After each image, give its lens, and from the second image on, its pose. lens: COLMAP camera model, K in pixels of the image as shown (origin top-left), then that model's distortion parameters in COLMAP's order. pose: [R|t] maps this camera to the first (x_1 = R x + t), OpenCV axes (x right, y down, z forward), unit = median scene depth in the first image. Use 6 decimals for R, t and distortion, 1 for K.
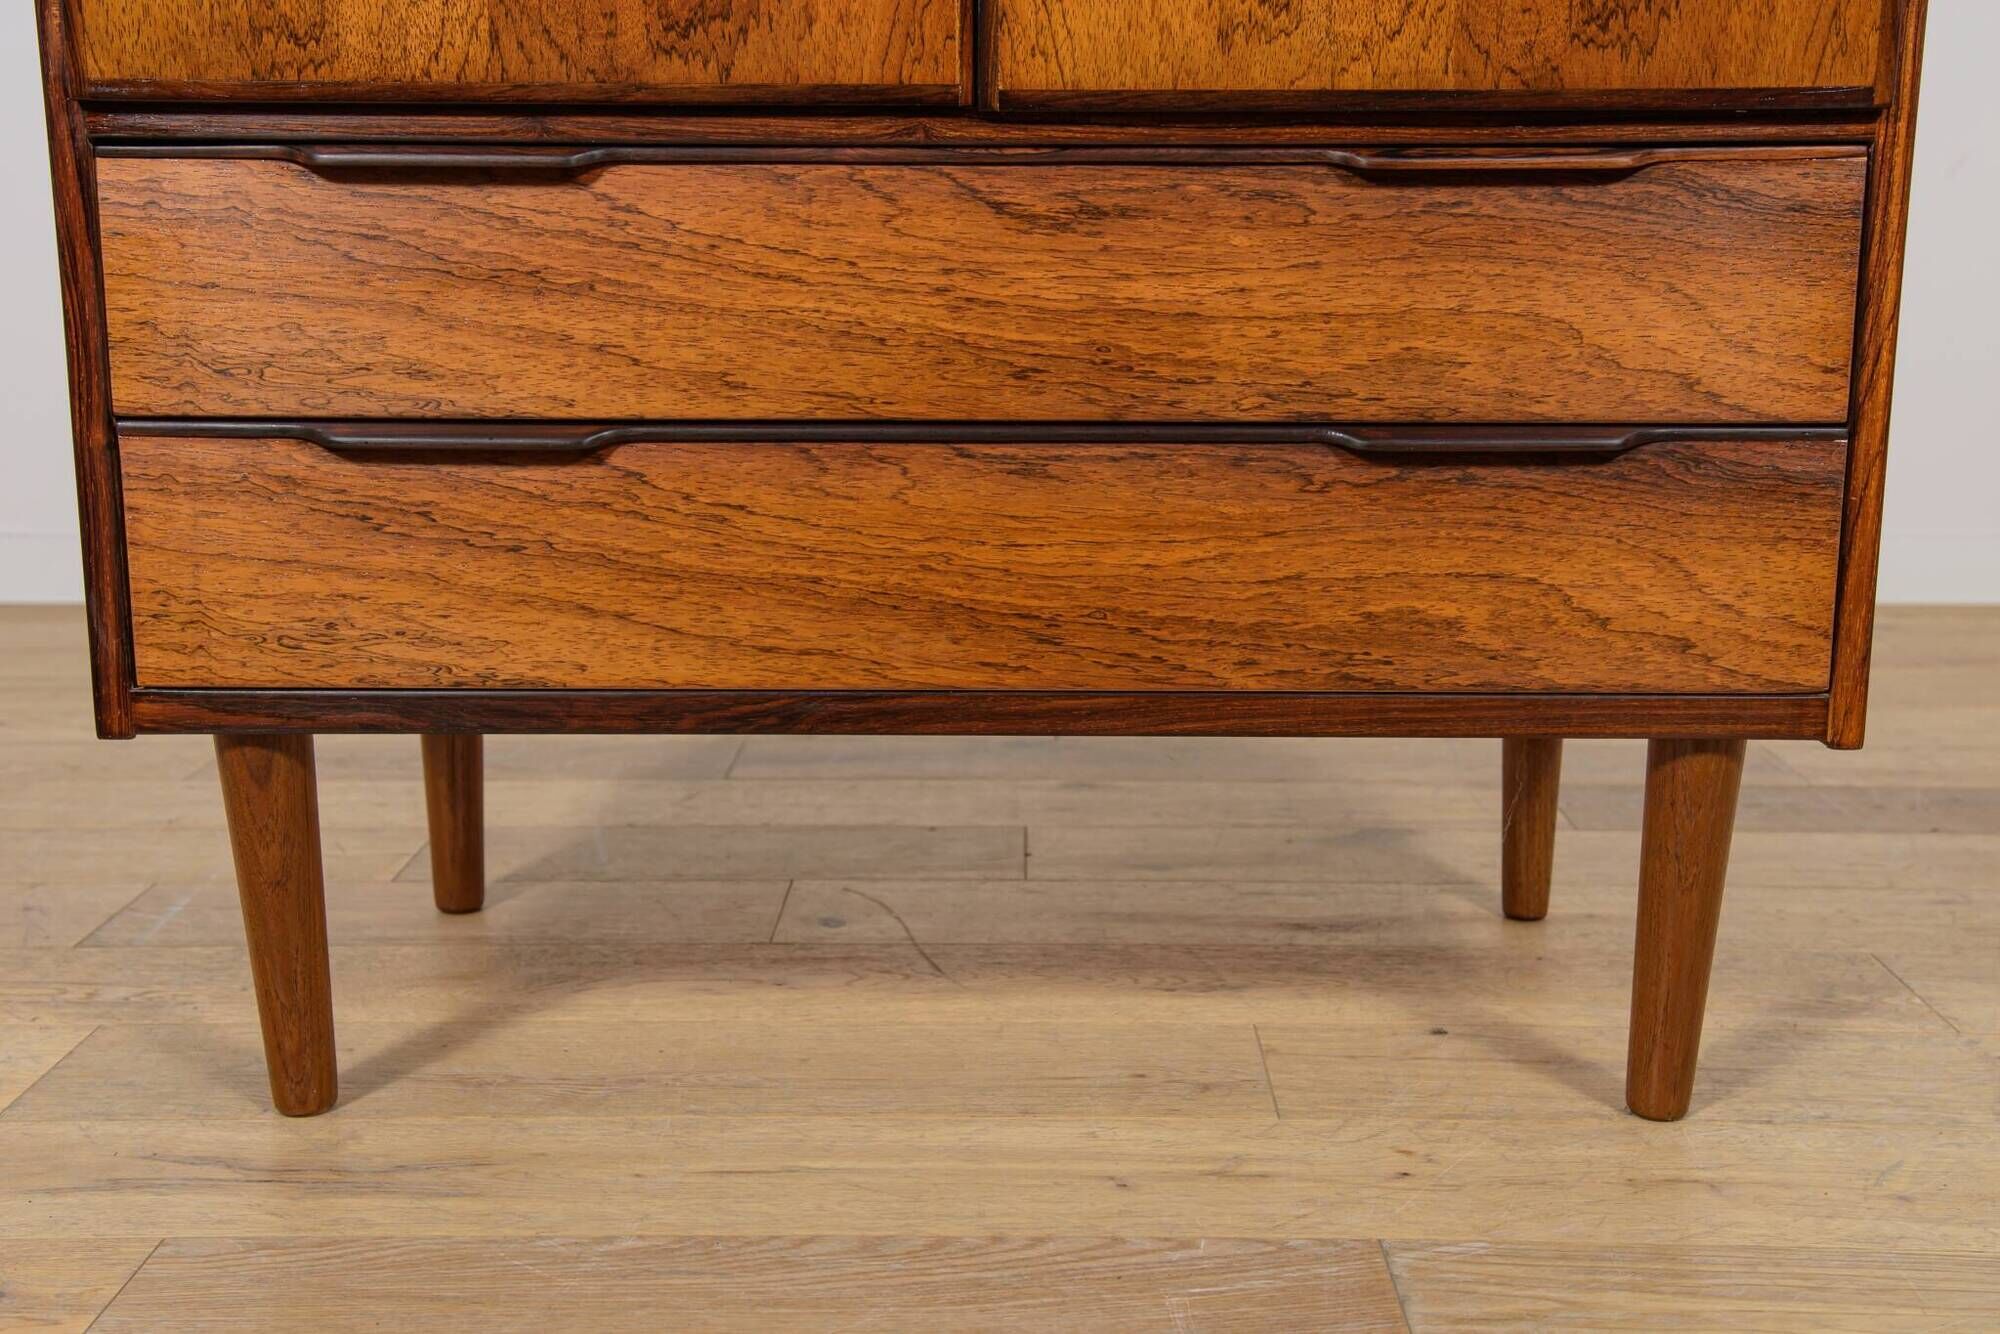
lens RADIAL K [[2345.7, 0, 1012.6], [0, 2345.7, 698.0], [0, 0, 1]] dist [0.051763, 0.000000]
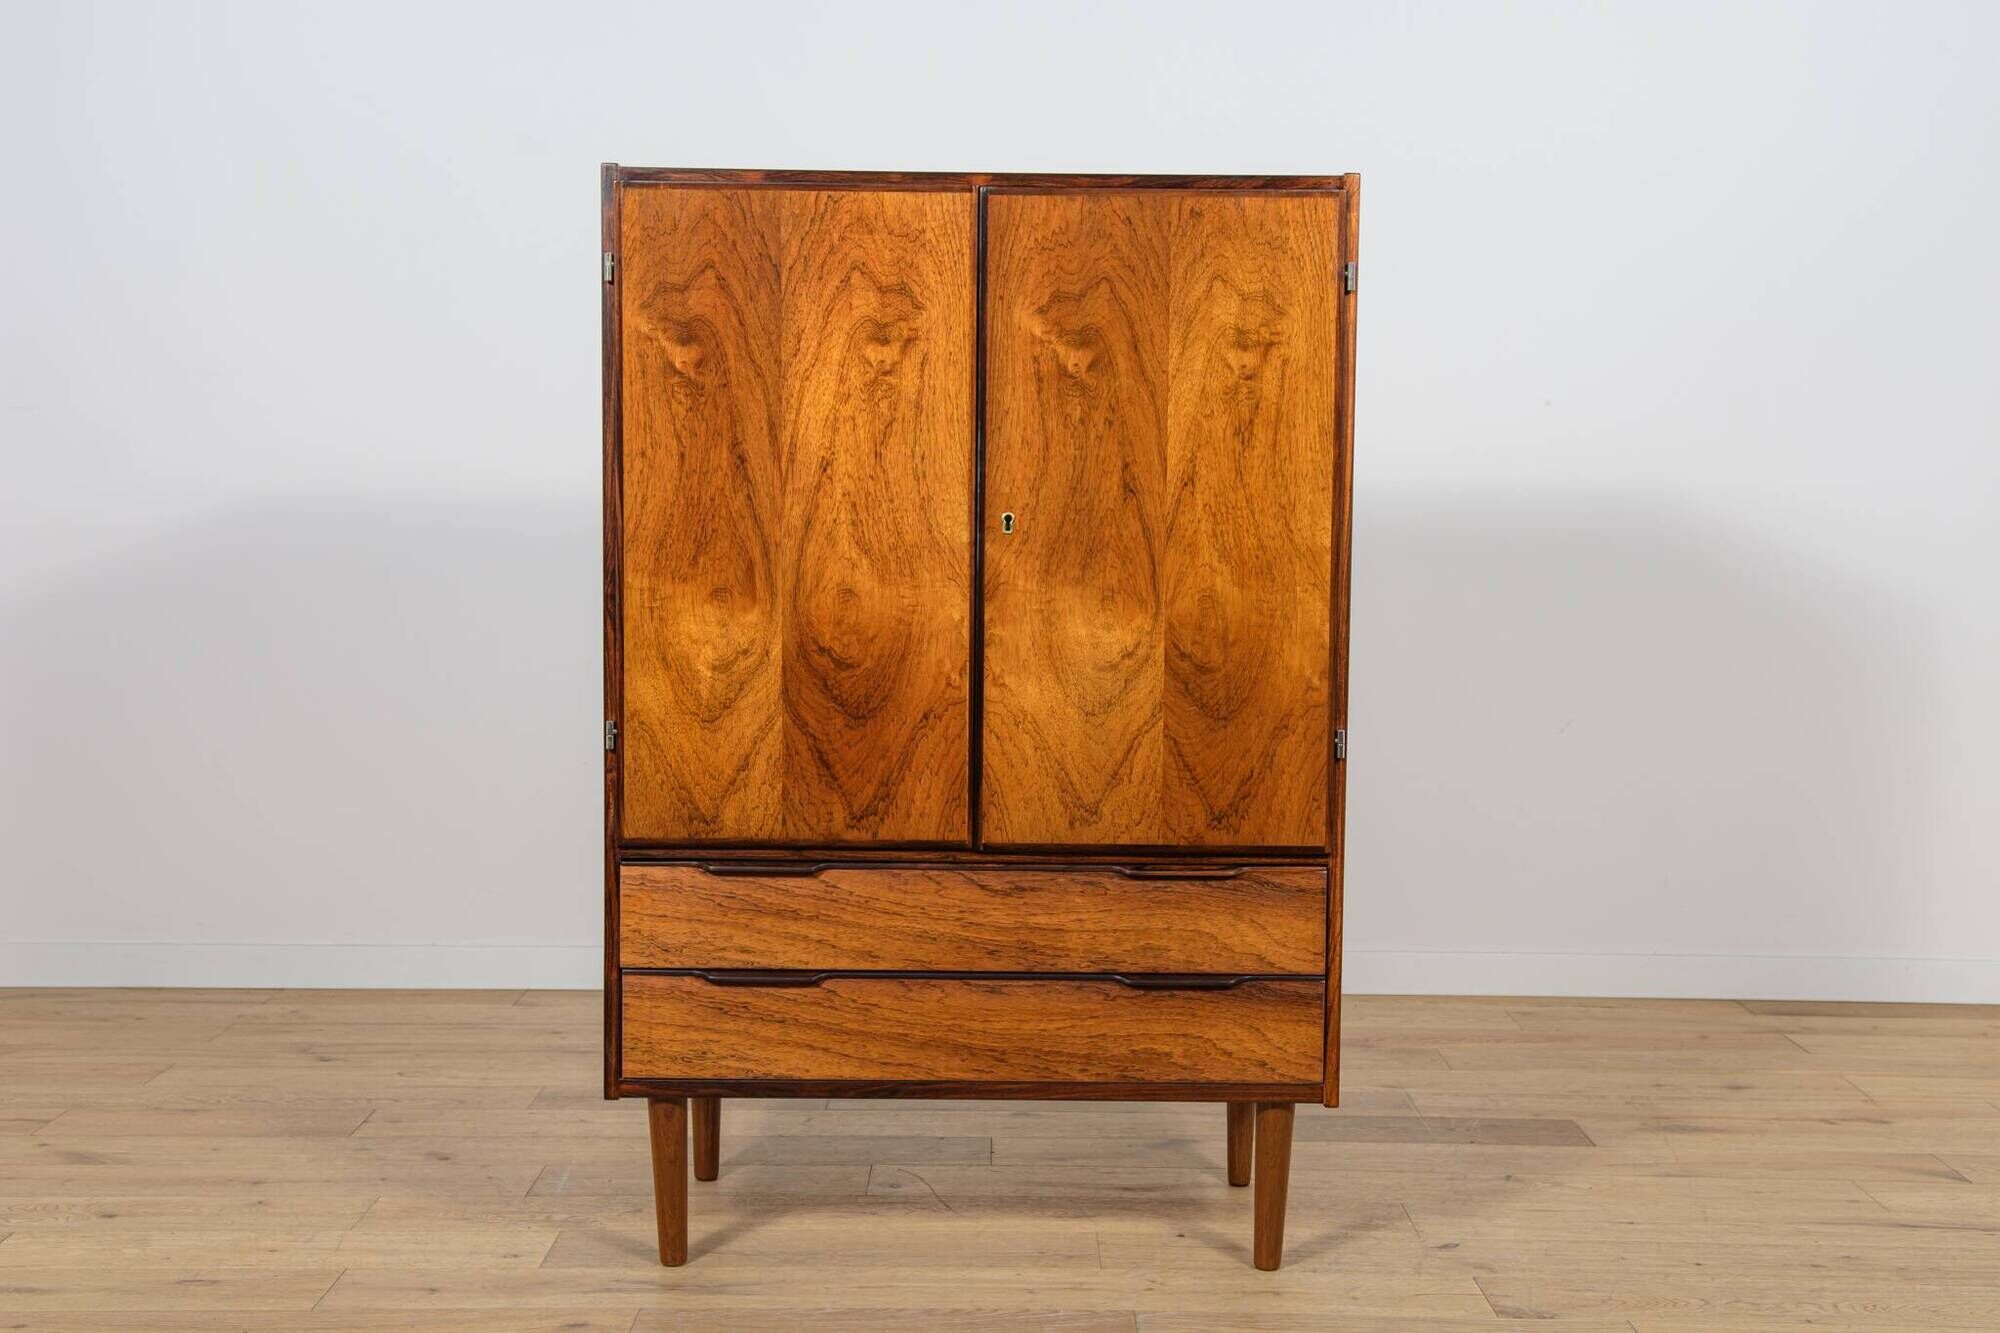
lens RADIAL K [[2561.8, 0, 1018.0], [0, 2561.8, 683.6], [0, 0, 1]] dist [0.078058, 0.000000]
pose [[0.999863, 0.007517, 0.014777, -0.009598], [-0.005751, 0.993220, -0.116110, -0.104219], [-0.015549, 0.116009, 0.993126, -1.683488]]
